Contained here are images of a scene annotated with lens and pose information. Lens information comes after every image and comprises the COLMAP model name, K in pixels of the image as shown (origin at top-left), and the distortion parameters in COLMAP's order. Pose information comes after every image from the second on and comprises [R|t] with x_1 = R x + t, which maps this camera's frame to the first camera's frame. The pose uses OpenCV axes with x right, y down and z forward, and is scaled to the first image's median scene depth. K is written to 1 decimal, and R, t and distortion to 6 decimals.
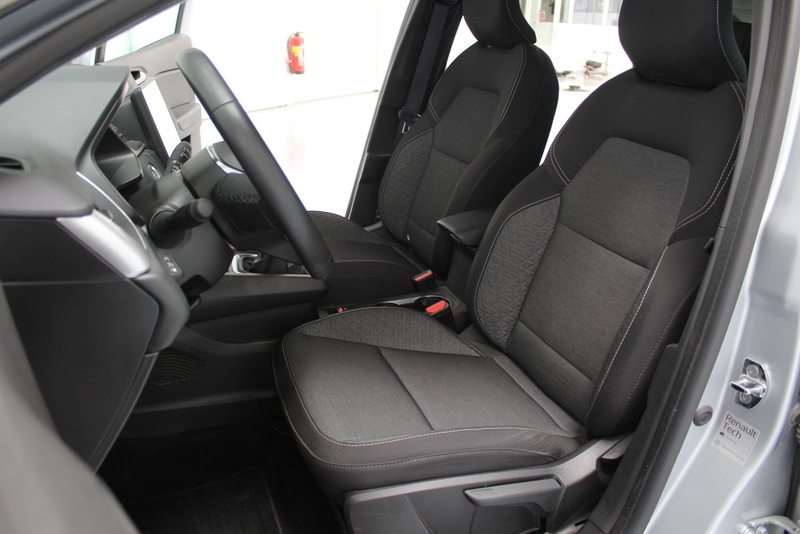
lens RADIAL K [[656.1, 0, 398.0], [0, 656.1, 267.7], [0, 0, 1]] dist [-0.162495, 0.130327]
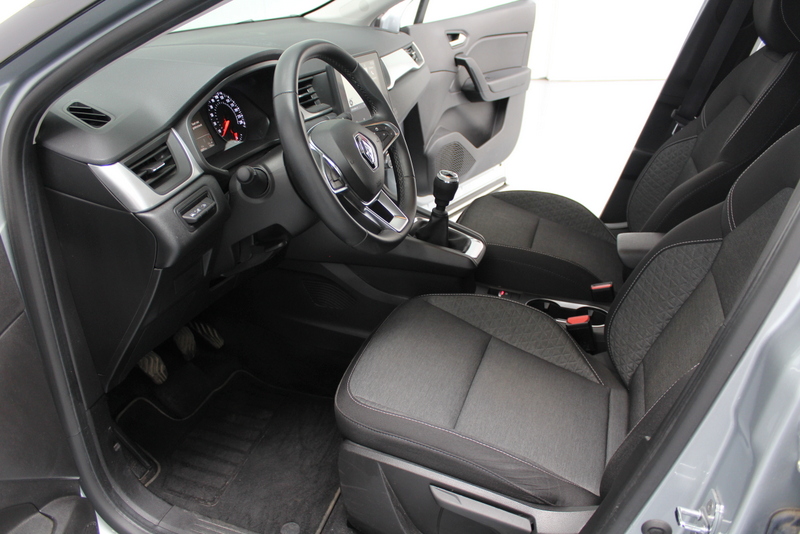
lens RADIAL K [[656.1, 0, 399.8], [0, 656.1, 264.7], [0, 0, 1]] dist [-0.162495, 0.130327]
pose [[0.783521, 0.277372, -0.556021, 0.385360], [-0.240296, 0.960475, 0.140520, -0.095037], [0.573021, 0.023509, 0.819203, 0.068830]]
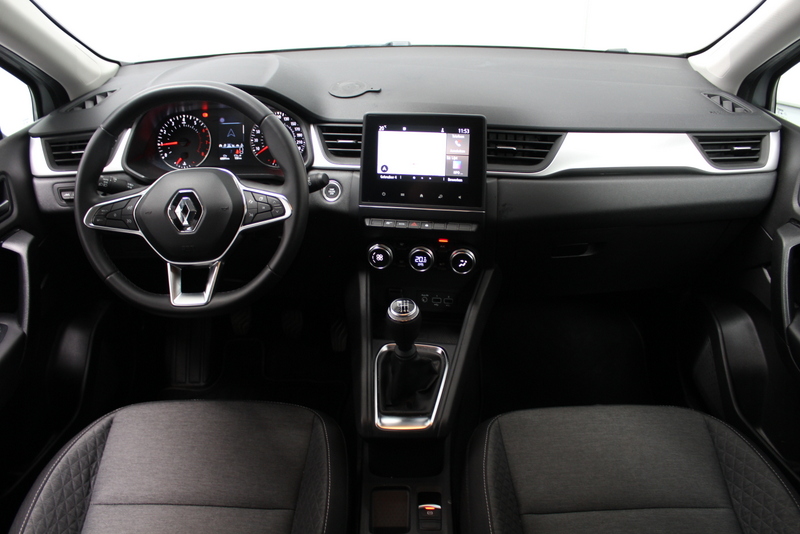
lens RADIAL K [[656.1, 0, 399.8], [0, 656.1, 268.4], [0, 0, 1]] dist [-0.162495, 0.130327]
pose [[-0.358720, 0.442489, -0.821903, 0.409456], [-0.336601, 0.759945, 0.556042, -0.547437], [0.870643, 0.476117, -0.123665, 1.037767]]
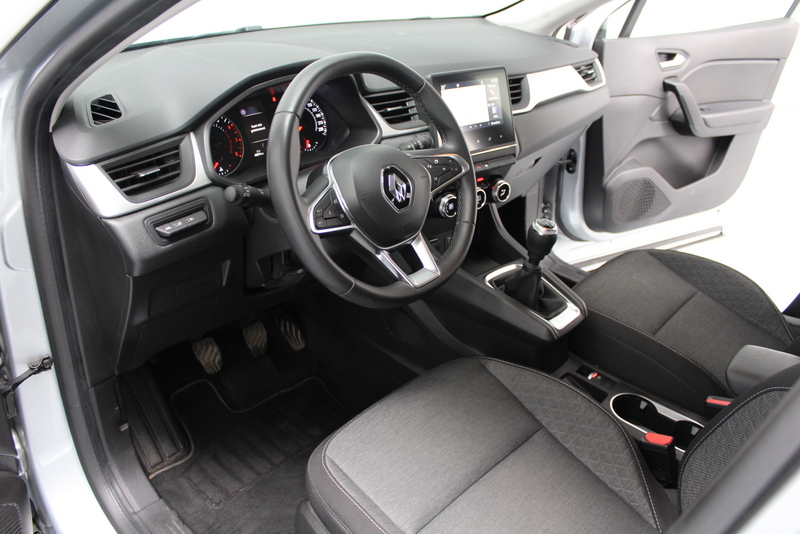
lens RADIAL K [[656.1, 0, 402.5], [0, 656.1, 265.4], [0, 0, 1]] dist [-0.162495, 0.130327]
pose [[0.442967, 0.422971, -0.790491, 0.452241], [-0.364076, 0.890606, 0.272523, -0.225259], [0.819286, 0.167080, 0.548503, 0.341687]]
